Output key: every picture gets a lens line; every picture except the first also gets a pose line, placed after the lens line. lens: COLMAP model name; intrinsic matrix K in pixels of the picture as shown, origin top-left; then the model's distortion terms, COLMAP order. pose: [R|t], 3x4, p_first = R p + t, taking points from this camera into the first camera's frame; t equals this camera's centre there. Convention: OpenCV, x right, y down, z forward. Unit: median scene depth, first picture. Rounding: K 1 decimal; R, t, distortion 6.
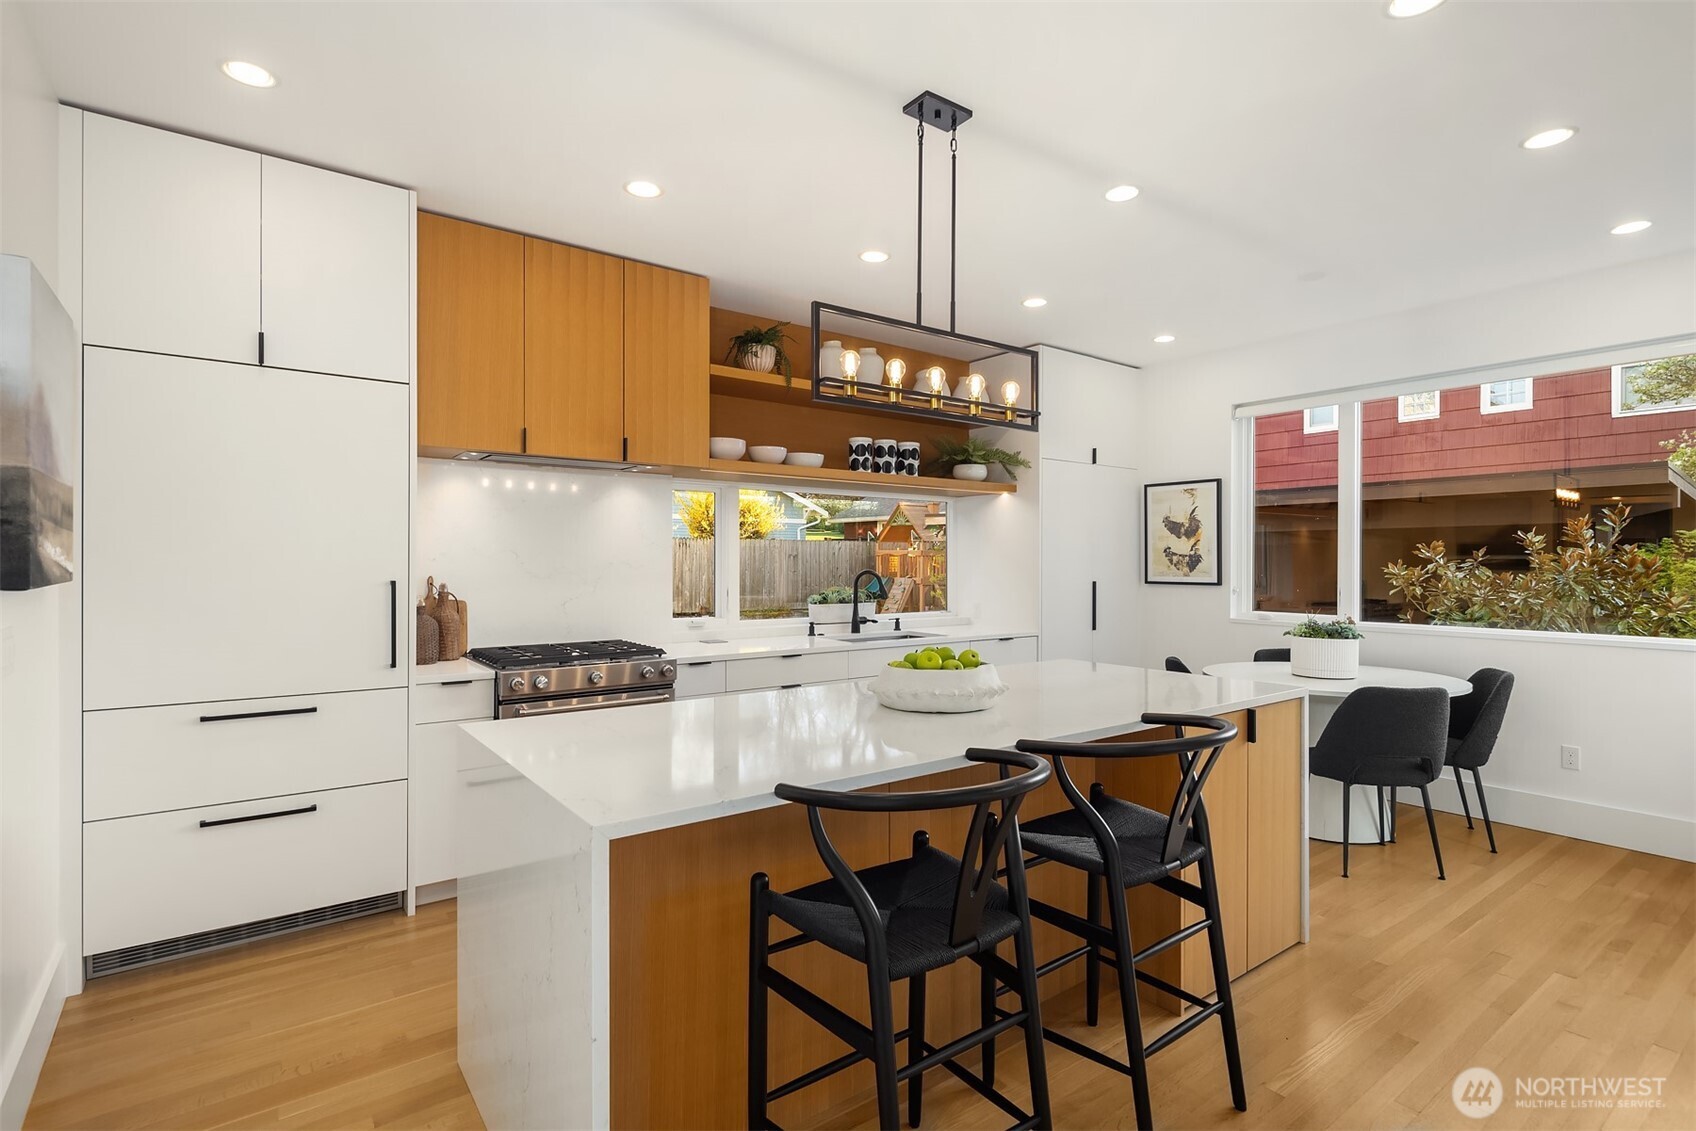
lens RADIAL K [[816.7, 0, 850.8], [0, 816.7, 559.9], [0, 0, 1]] dist [-0.004013, -0.000141]
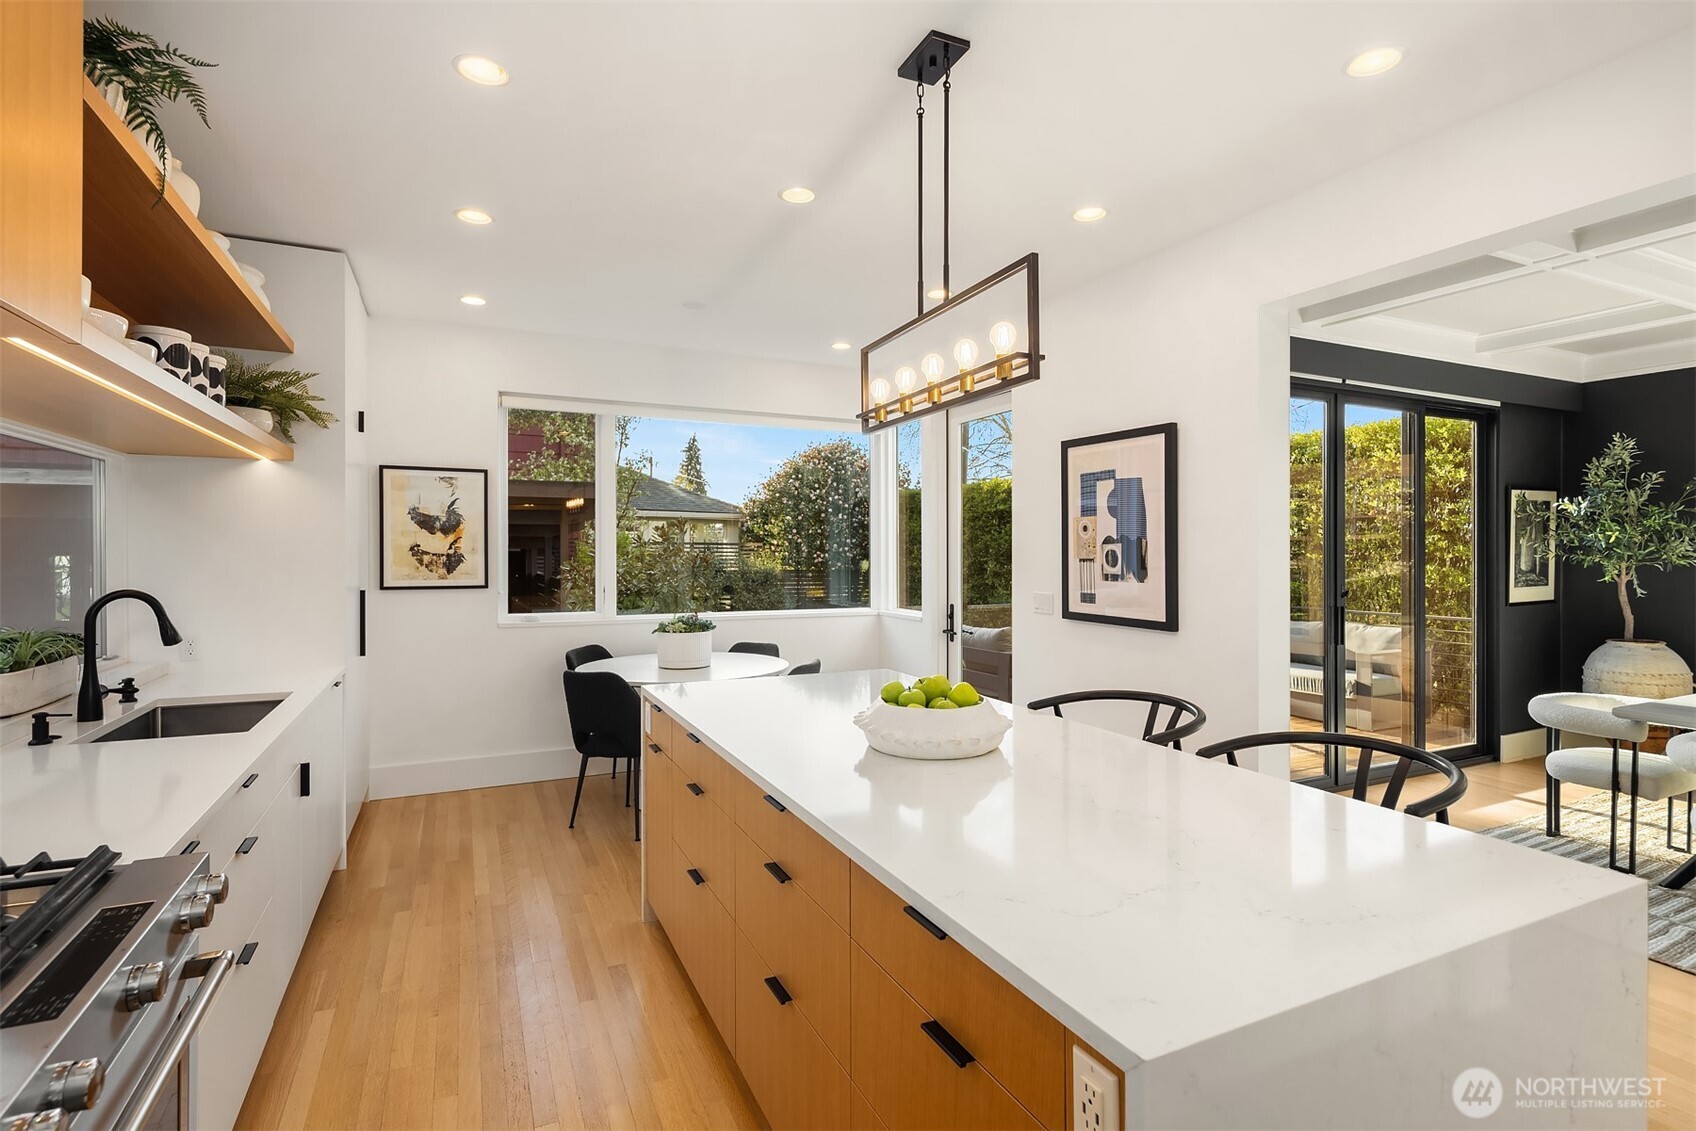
lens RADIAL K [[816.7, 0, 854.7], [0, 816.7, 555.9], [0, 0, 1]] dist [-0.004013, -0.000141]
pose [[0.189464, -0.005642, 0.981871, -0.346538], [-0.005189, 0.999964, 0.006747, -0.012163], [-0.981874, -0.006374, 0.189428, 0.415125]]
